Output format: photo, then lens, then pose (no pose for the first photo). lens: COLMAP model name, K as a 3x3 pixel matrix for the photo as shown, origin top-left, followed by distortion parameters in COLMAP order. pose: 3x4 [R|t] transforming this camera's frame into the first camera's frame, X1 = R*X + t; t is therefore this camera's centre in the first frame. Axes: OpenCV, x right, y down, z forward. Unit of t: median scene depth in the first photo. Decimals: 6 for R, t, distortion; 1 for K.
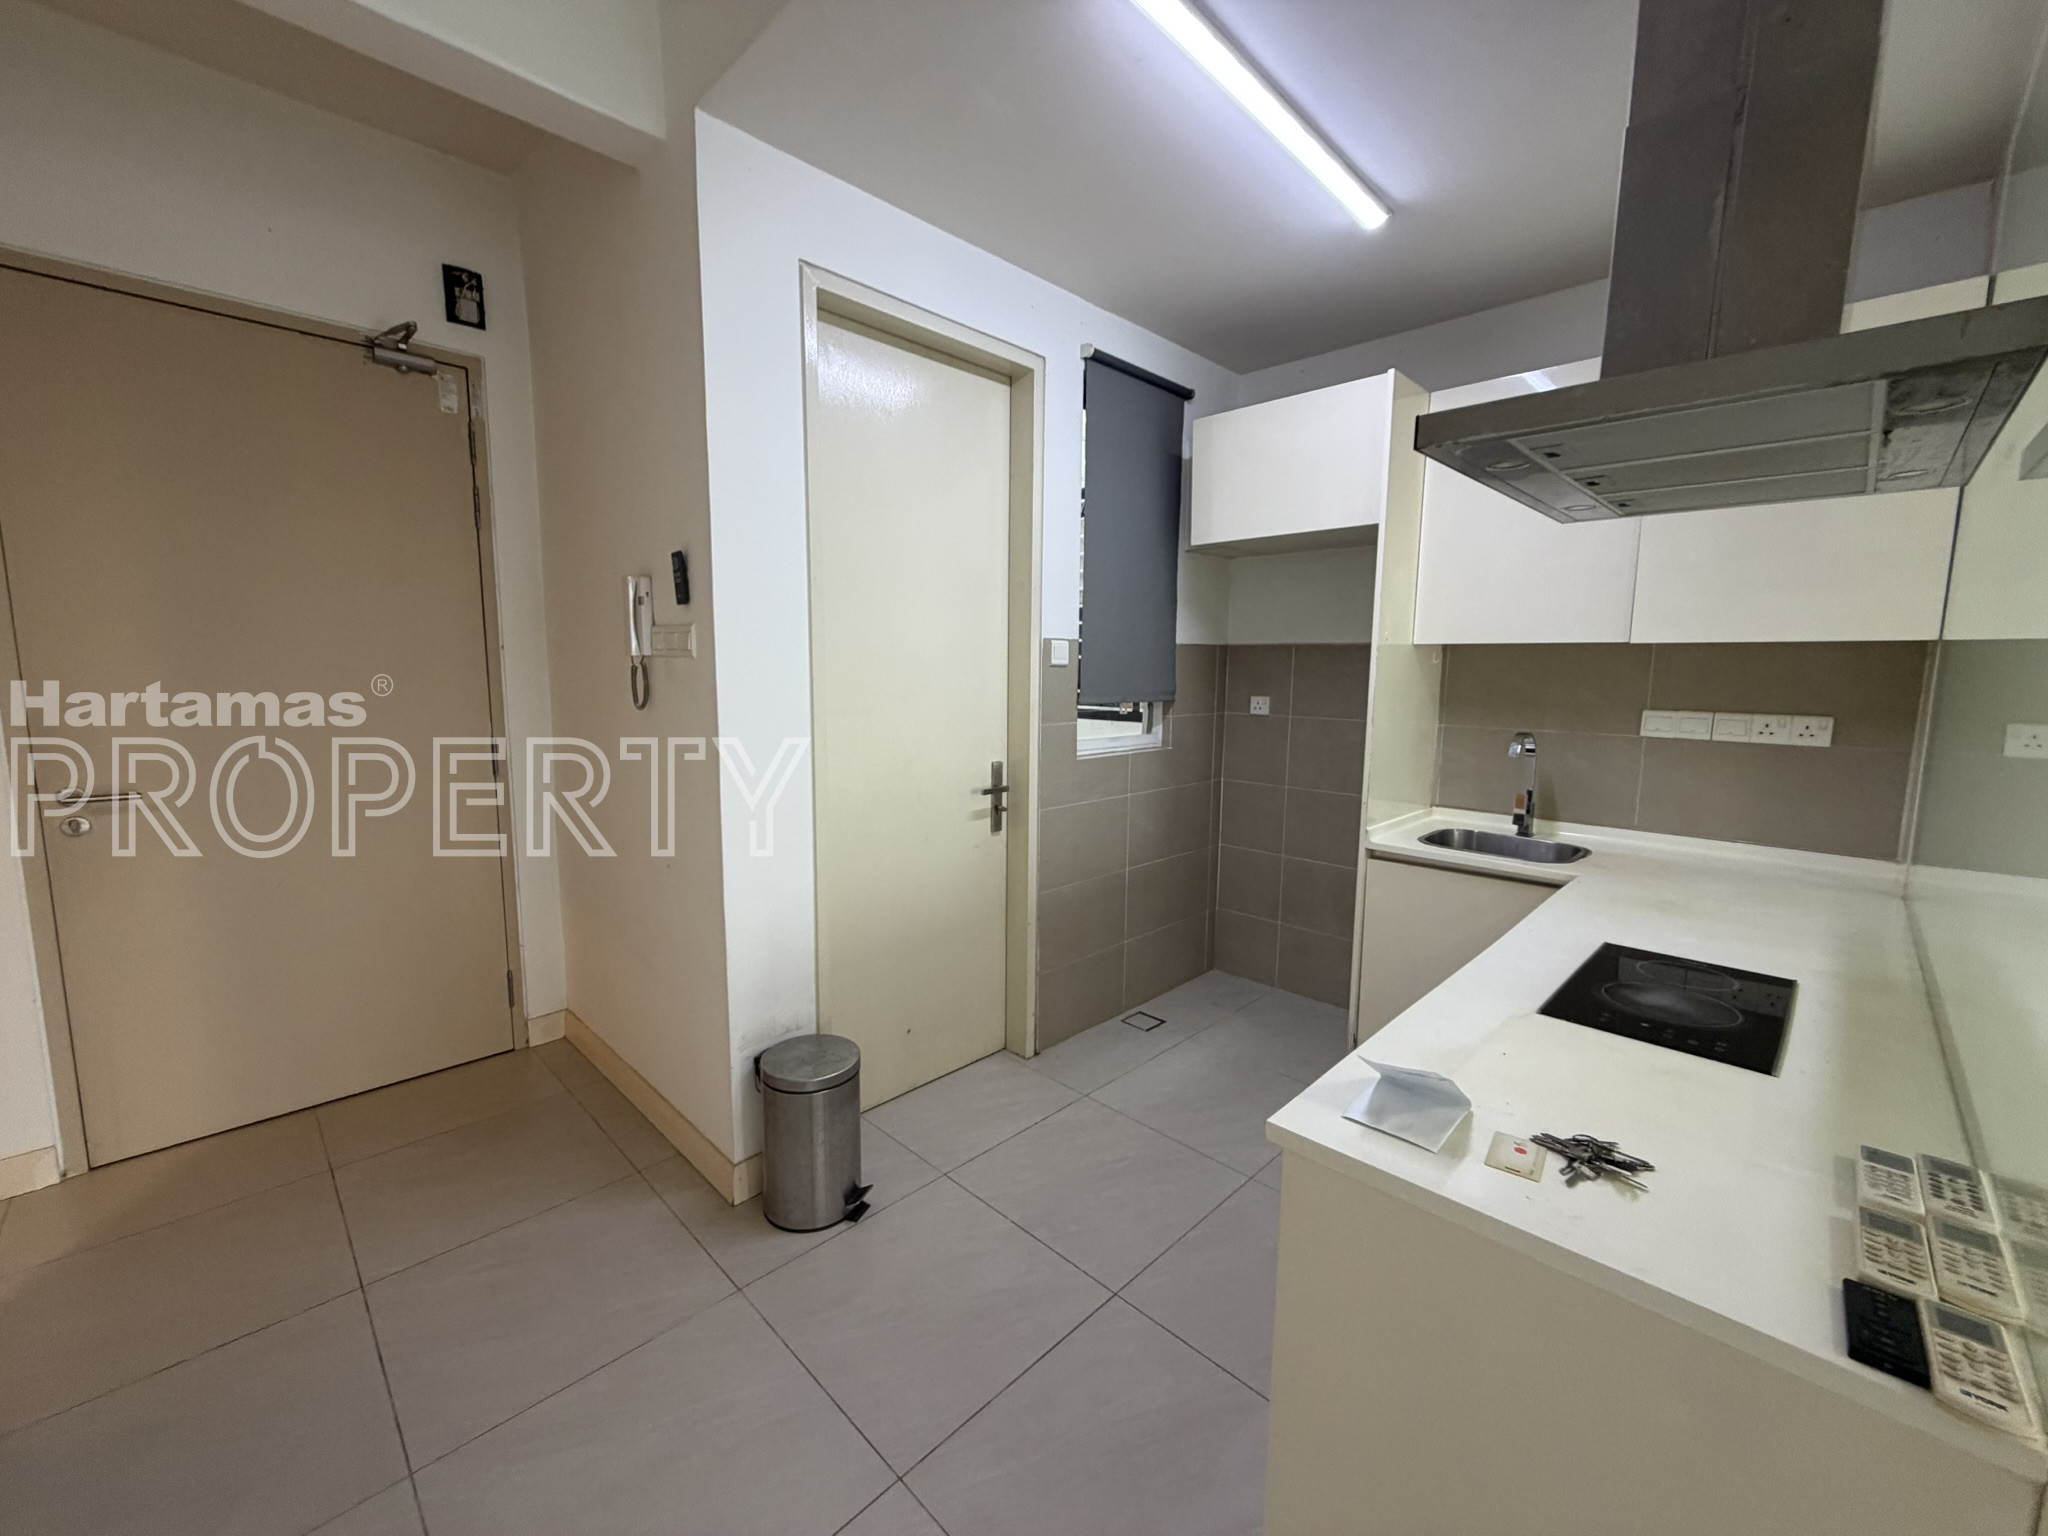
lens RADIAL K [[826.7, 0, 1021.3], [0, 826.7, 767.1], [0, 0, 1]] dist [0.003313, 0.000288]
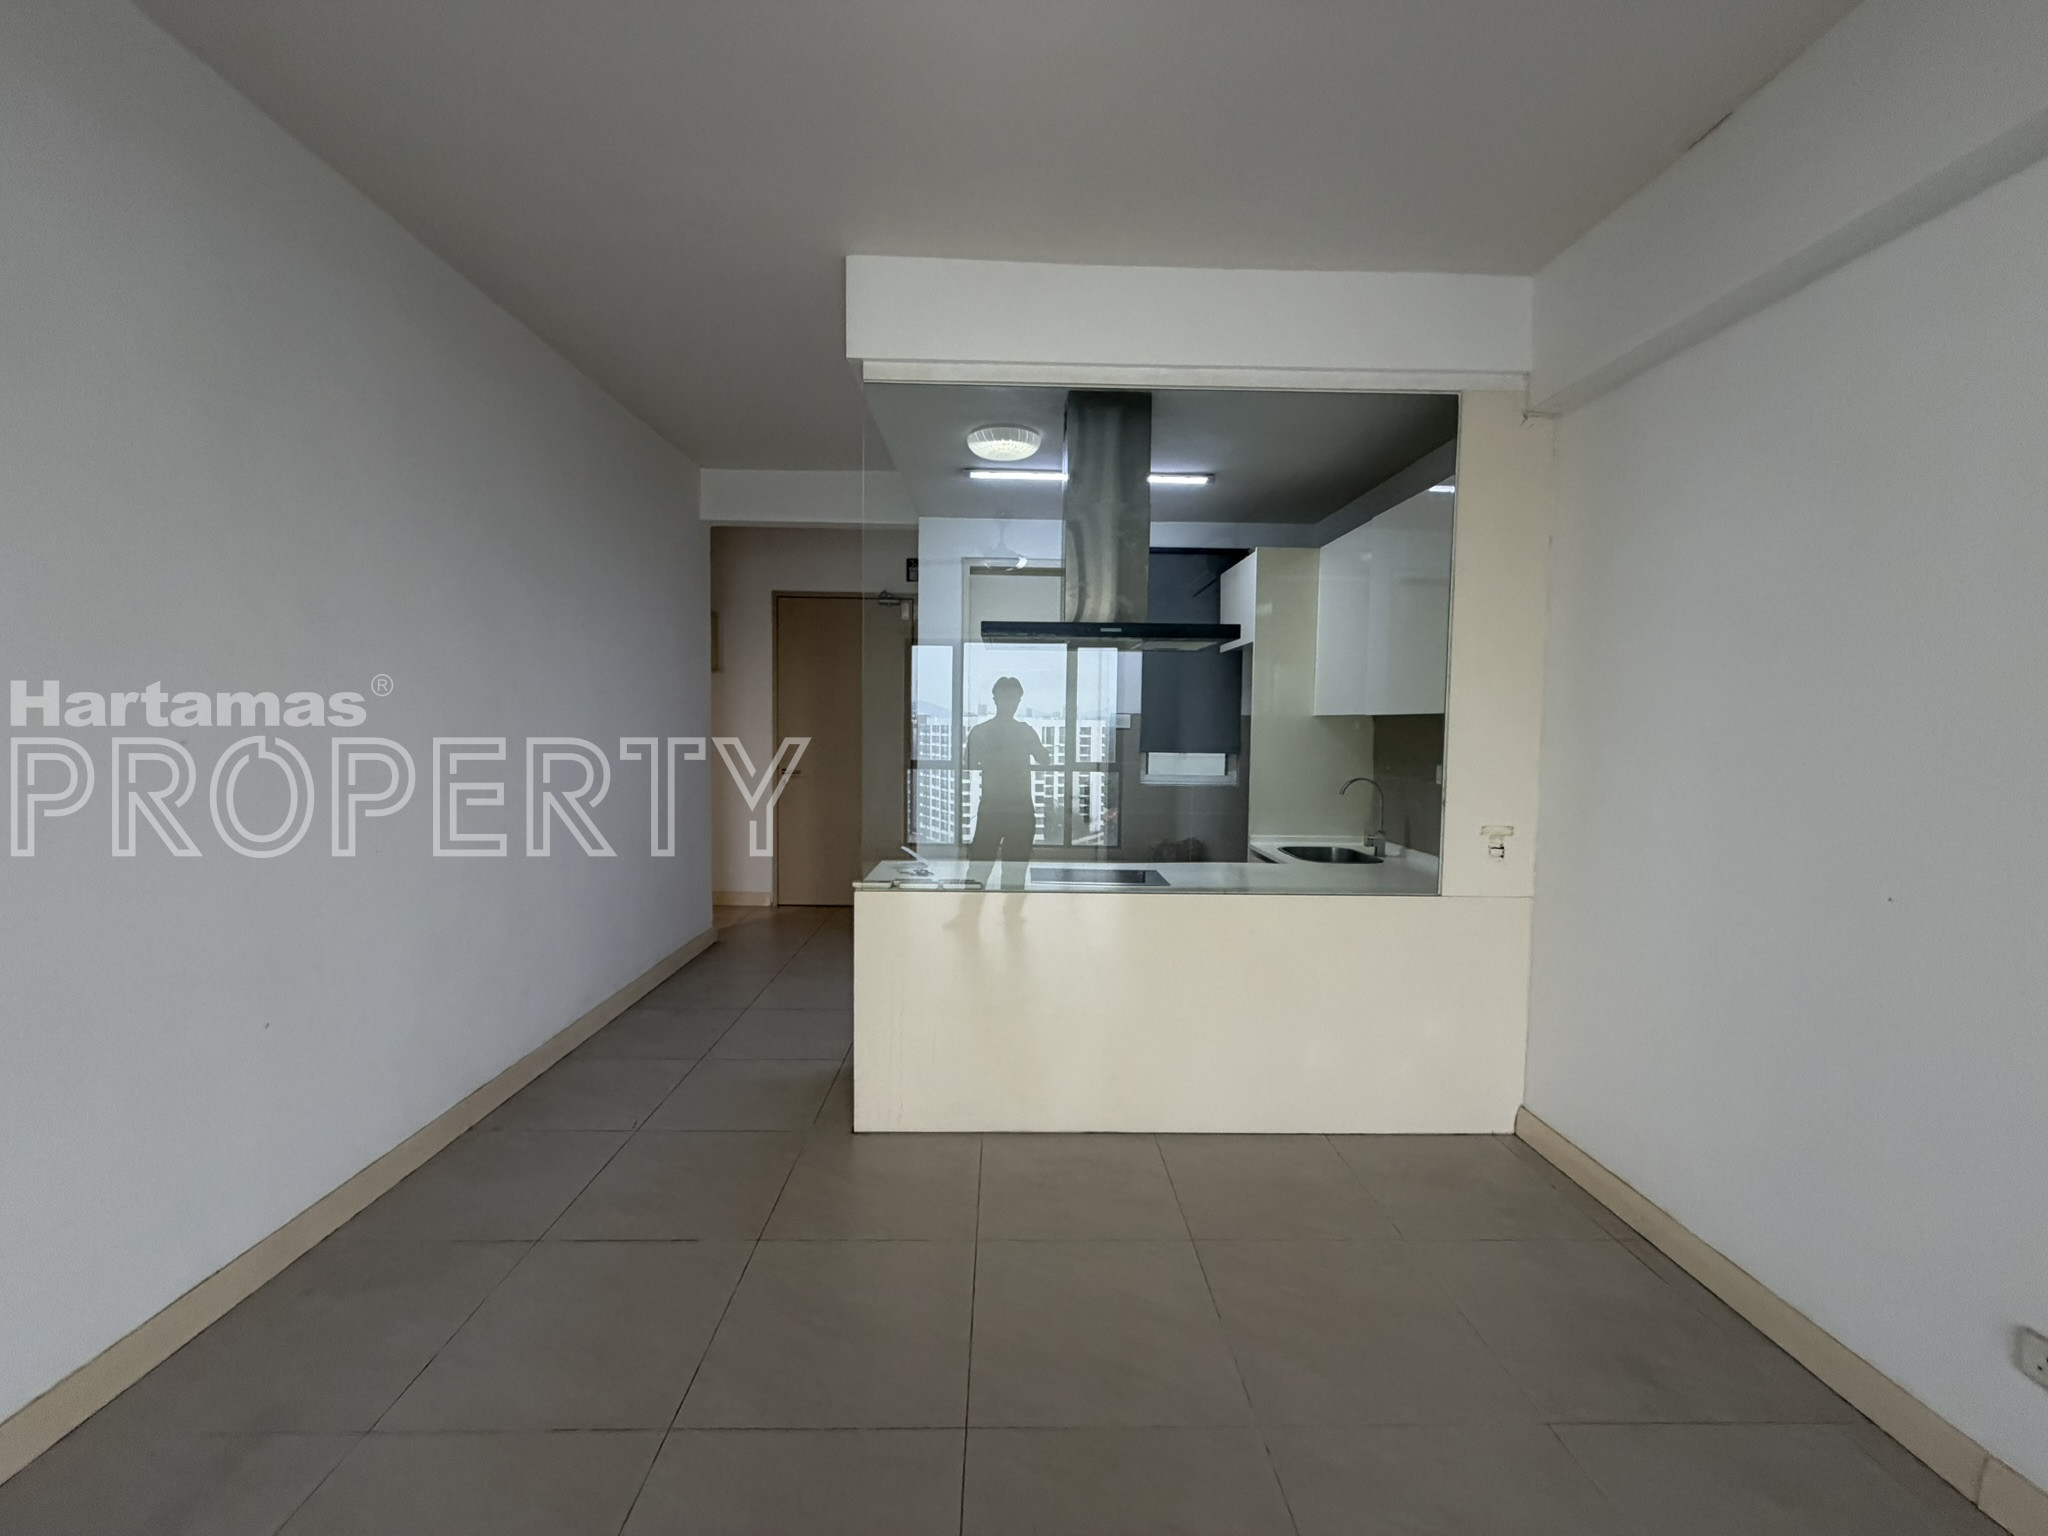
lens RADIAL K [[826.7, 0, 1021.3], [0, 826.7, 767.1], [0, 0, 1]] dist [0.003313, 0.000288]
pose [[0.722456, 0.041827, -0.690151, 1.109319], [-0.098720, 0.994182, -0.043089, 0.052163], [0.684333, 0.099262, 0.722382, -0.395068]]
